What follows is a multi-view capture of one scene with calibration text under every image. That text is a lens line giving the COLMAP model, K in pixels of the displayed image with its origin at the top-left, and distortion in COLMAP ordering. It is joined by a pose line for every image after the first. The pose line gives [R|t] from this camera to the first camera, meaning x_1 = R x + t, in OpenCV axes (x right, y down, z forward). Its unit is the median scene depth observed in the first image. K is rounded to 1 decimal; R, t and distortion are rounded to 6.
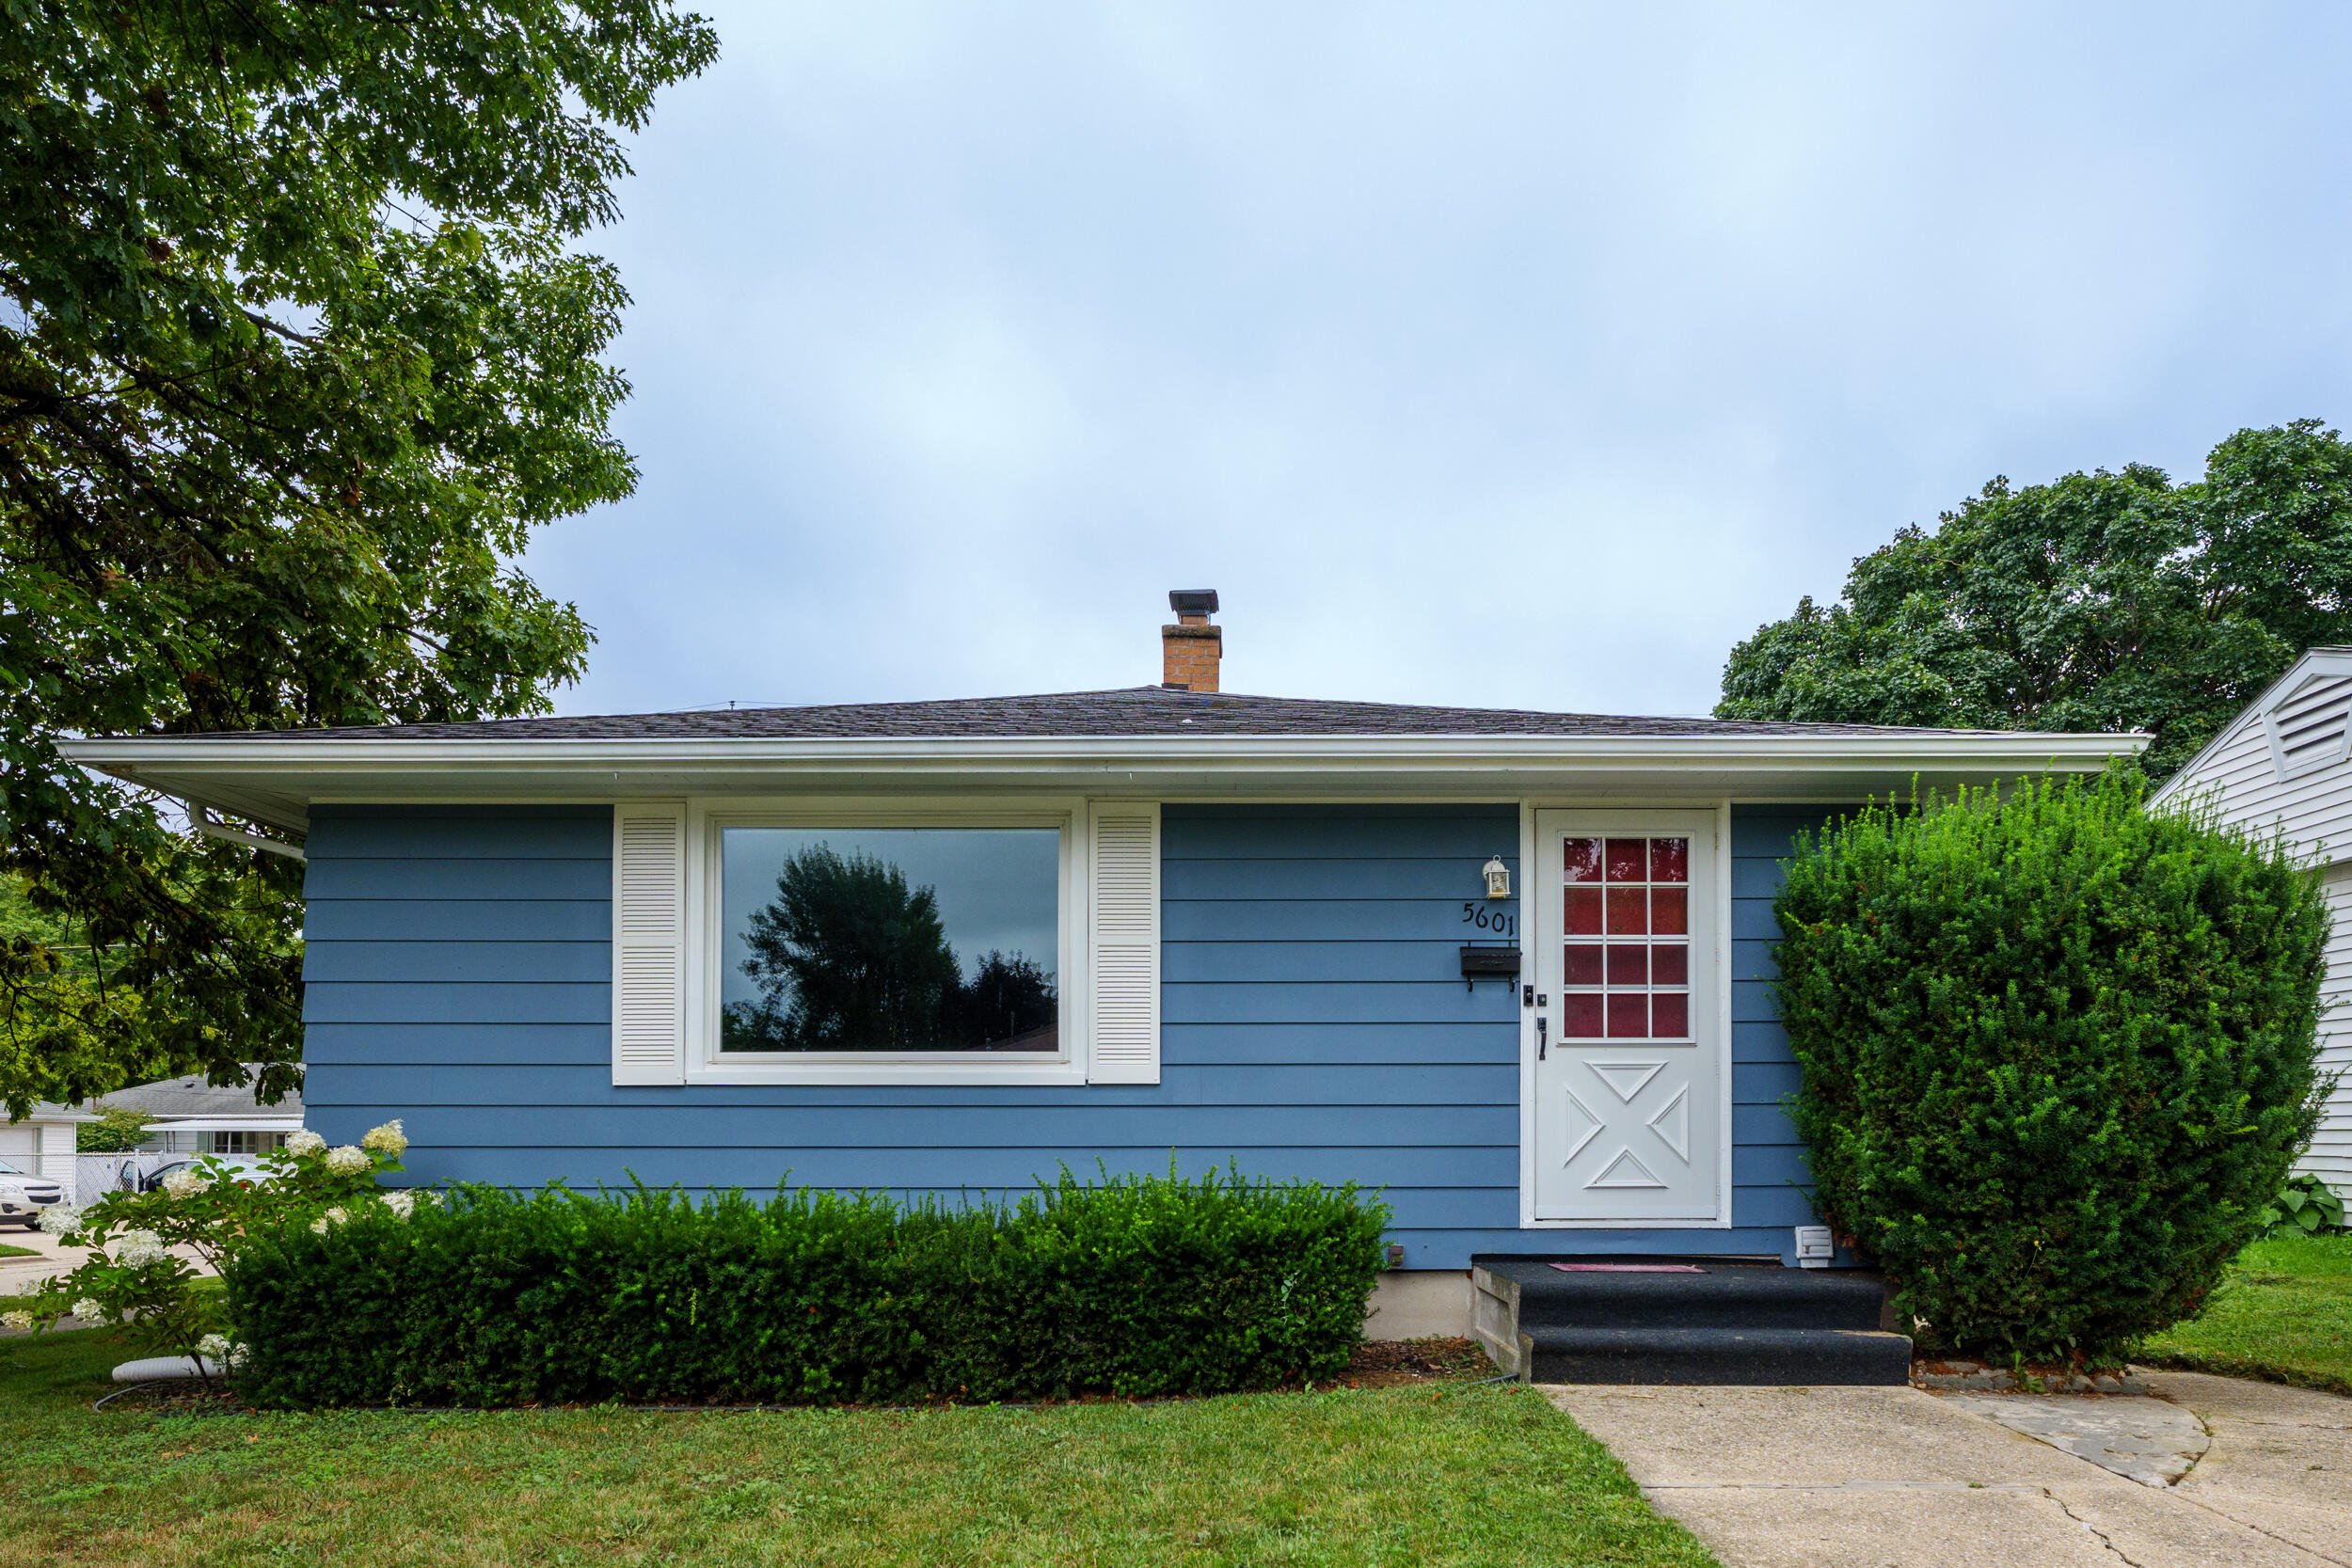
lens RADIAL K [[1640.7, 0, 1167.4], [0, 1640.7, 1091.9], [0, 0, 1]] dist [0.003808, -0.002366]
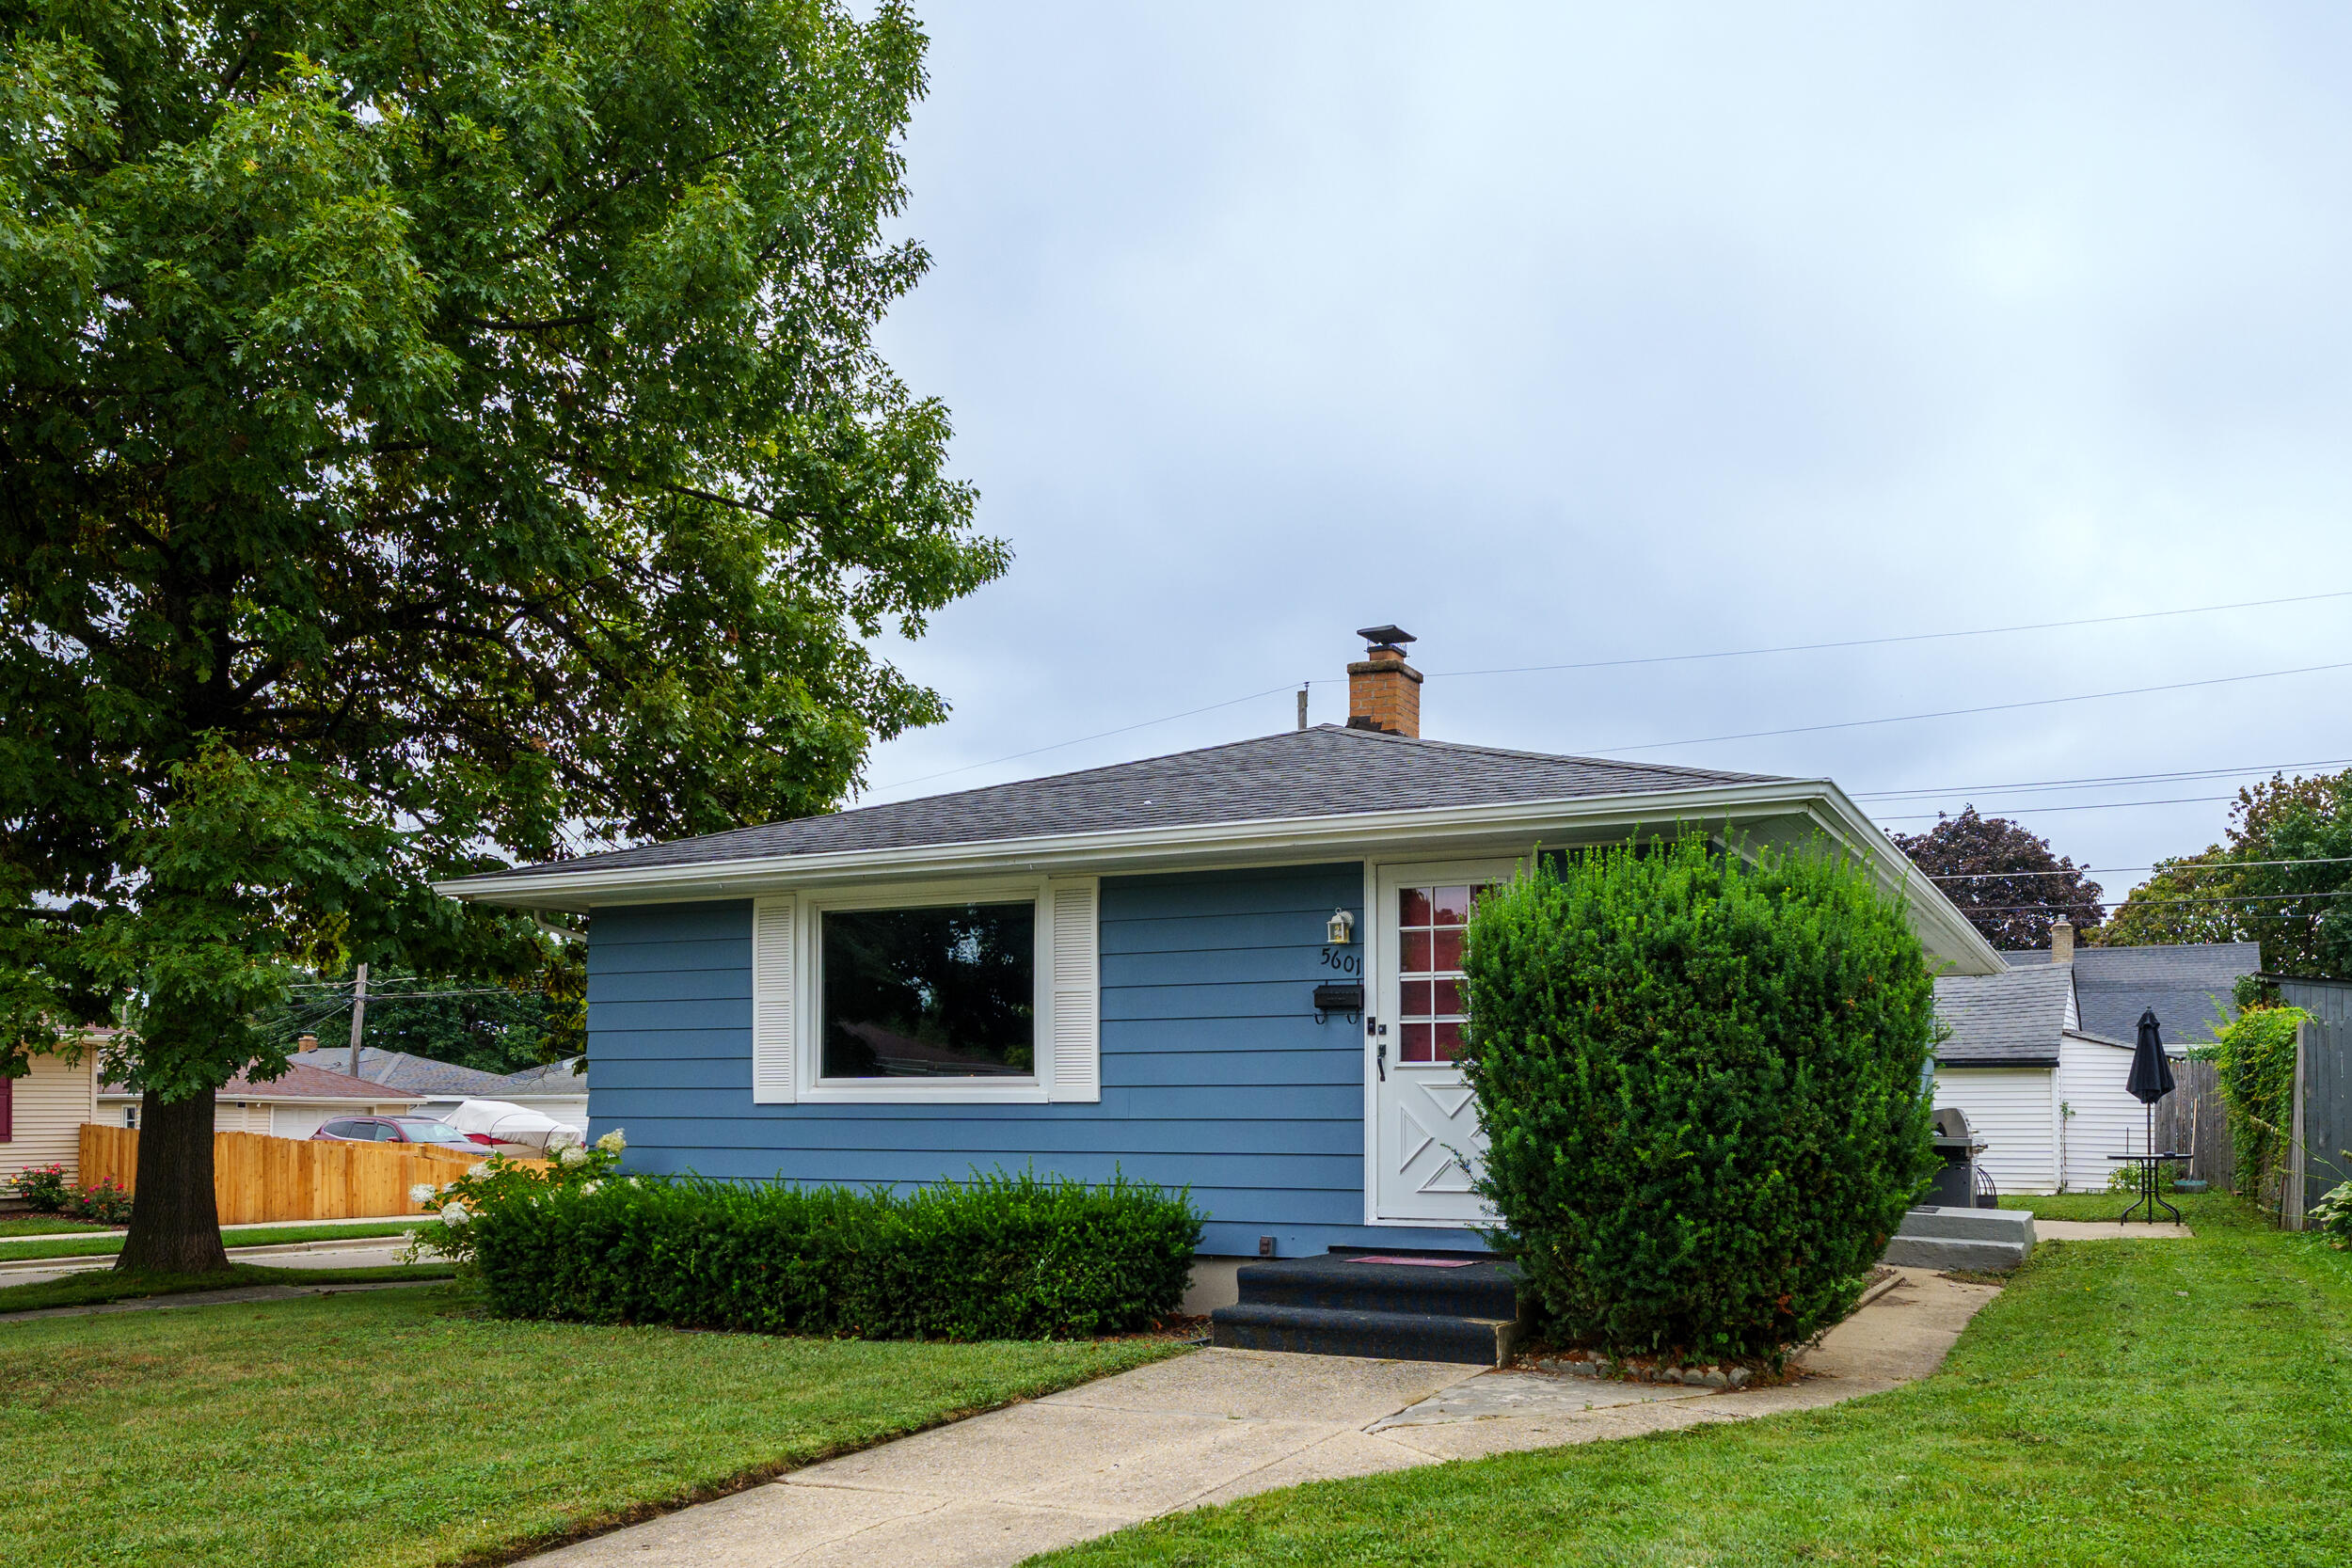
lens RADIAL K [[1898.2, 0, 1173.0], [0, 1898.2, 1045.5], [0, 0, 1]] dist [0.013273, 0.000350]
pose [[0.894335, -0.014902, -0.447149, 0.698443], [0.012506, 0.999887, -0.008311, -0.035460], [0.447222, 0.001841, 0.894421, -0.270142]]
